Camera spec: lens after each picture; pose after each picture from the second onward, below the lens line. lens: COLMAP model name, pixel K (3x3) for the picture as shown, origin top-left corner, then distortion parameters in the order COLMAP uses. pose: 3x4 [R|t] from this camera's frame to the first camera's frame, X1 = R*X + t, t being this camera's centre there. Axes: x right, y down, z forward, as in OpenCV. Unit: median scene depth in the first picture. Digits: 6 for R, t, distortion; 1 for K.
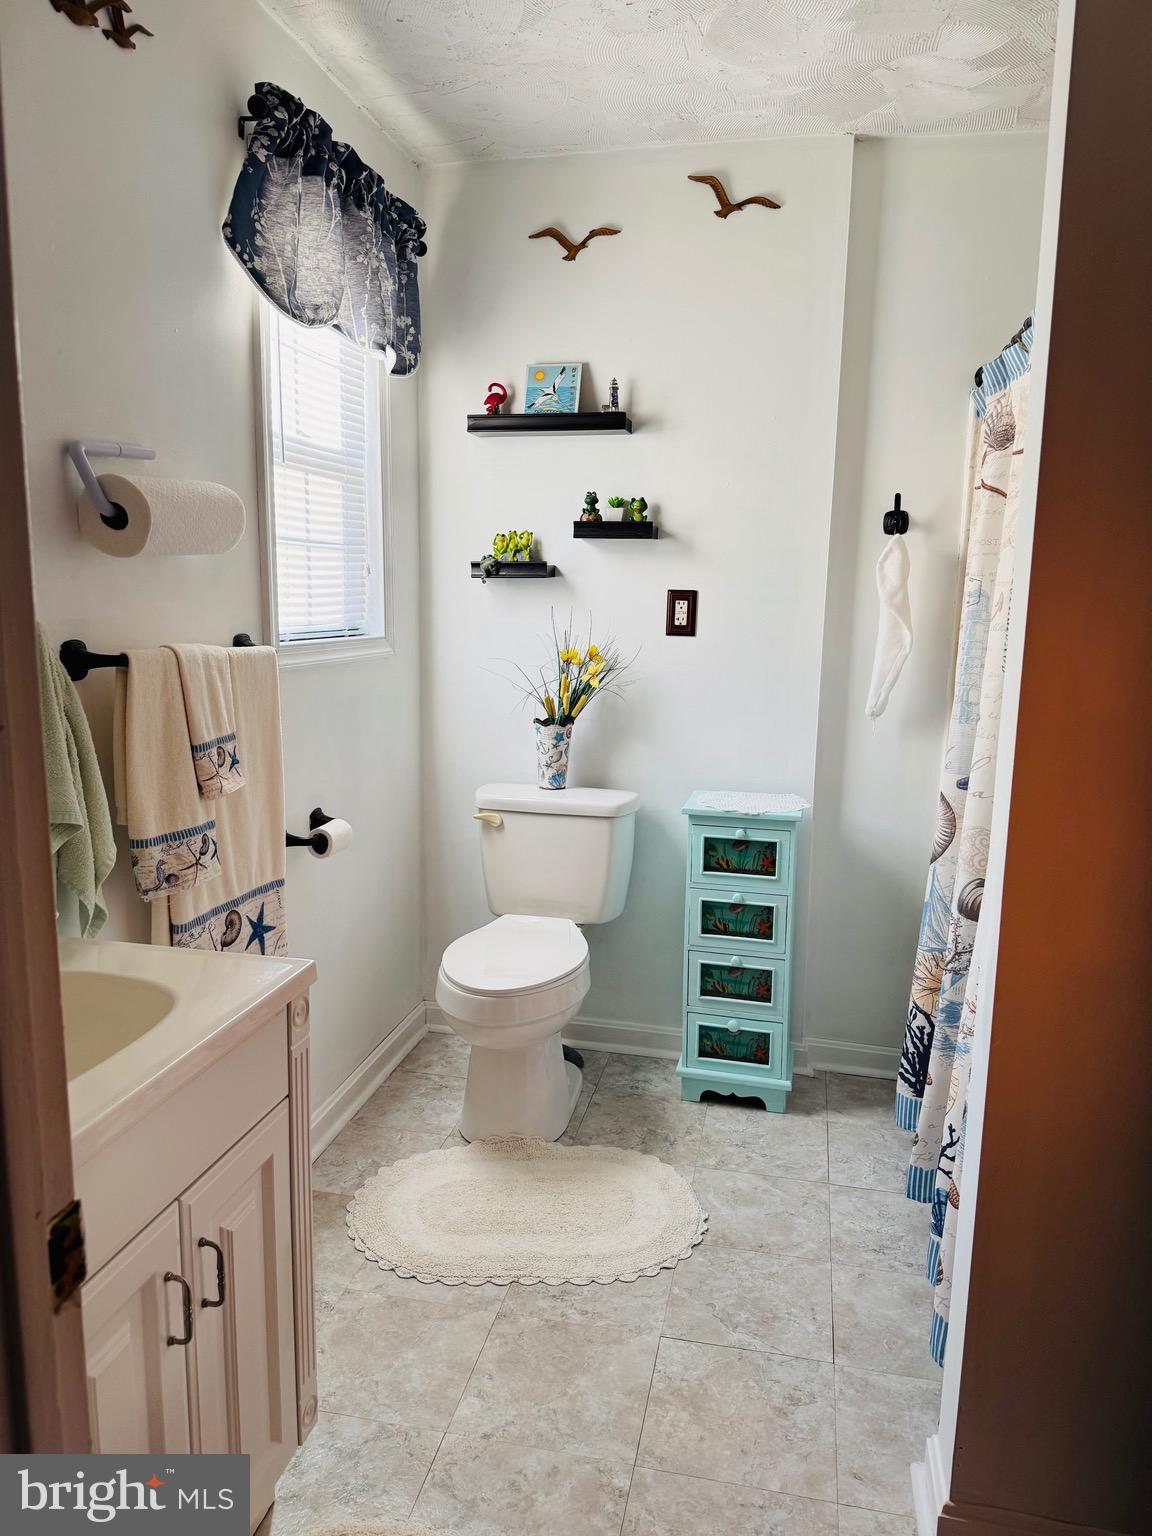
lens RADIAL K [[1070.7, 0, 585.6], [0, 1070.7, 781.8], [0, 0, 1]] dist [0.021757, -0.056023]
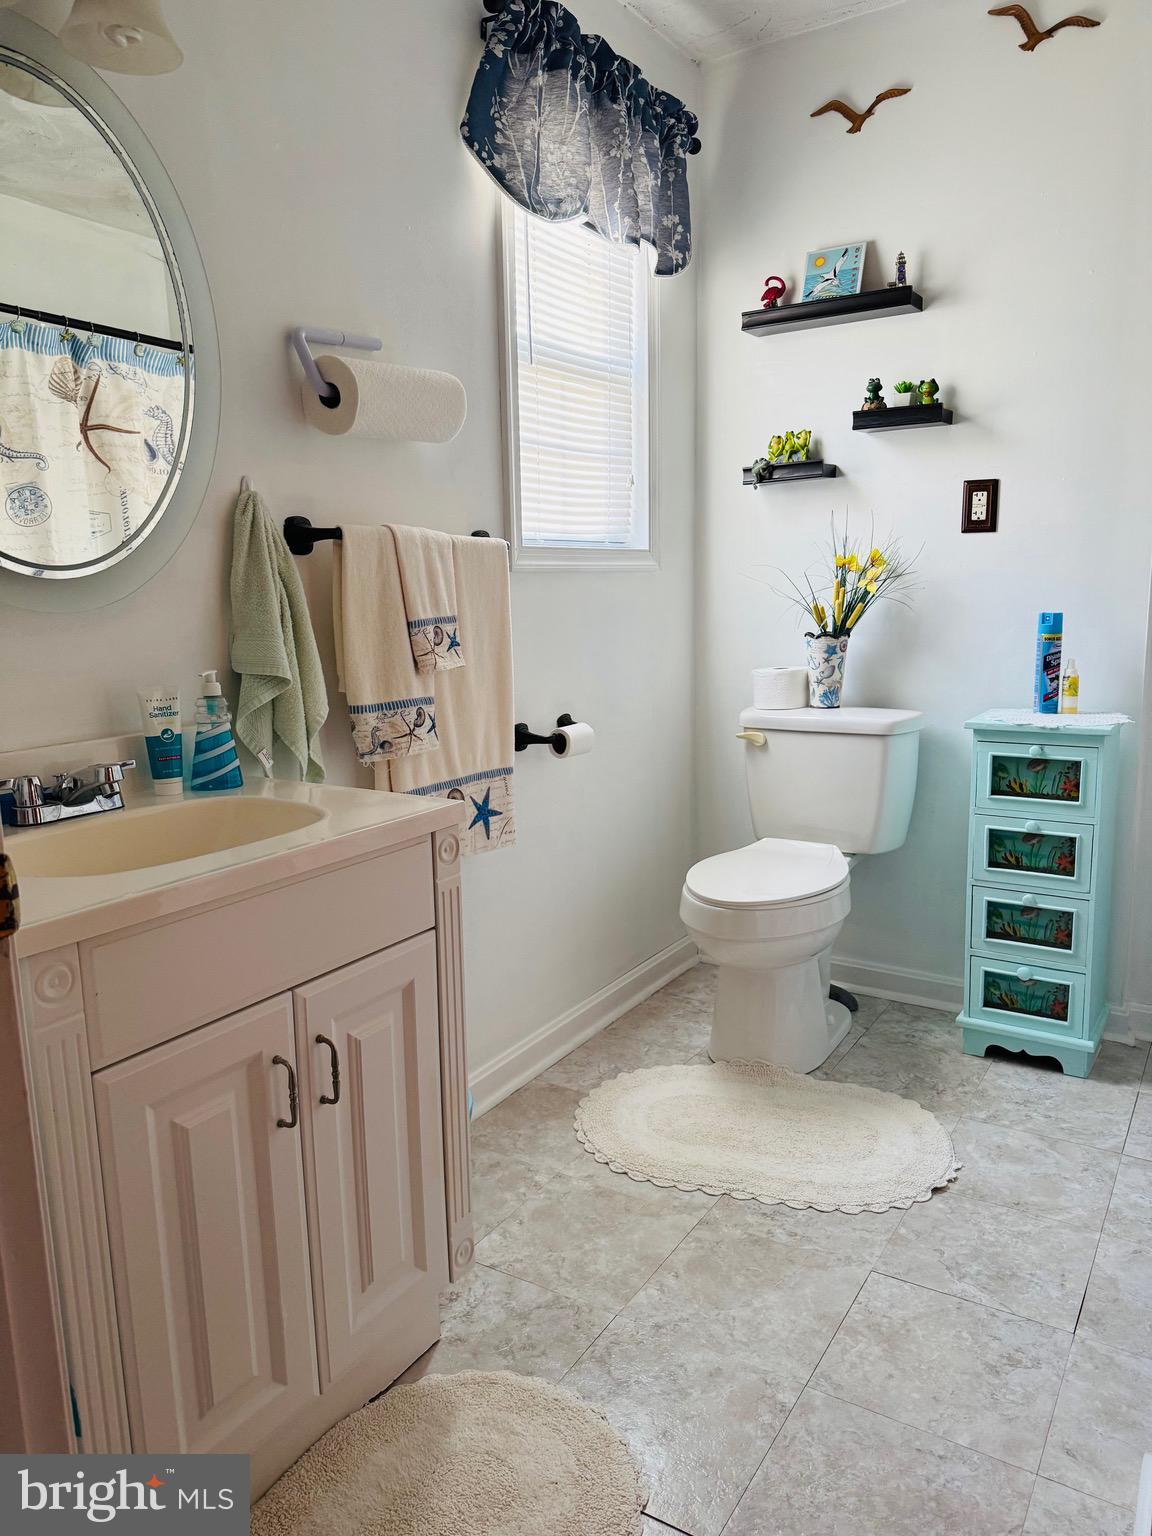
lens RADIAL K [[1070.7, 0, 558.0], [0, 1070.7, 790.2], [0, 0, 1]] dist [0.021757, -0.056023]
pose [[0.933595, 0.023915, -0.357531, 0.114202], [-0.017484, 0.999622, 0.021208, 0.082338], [0.357903, -0.013549, 0.933660, 0.057449]]
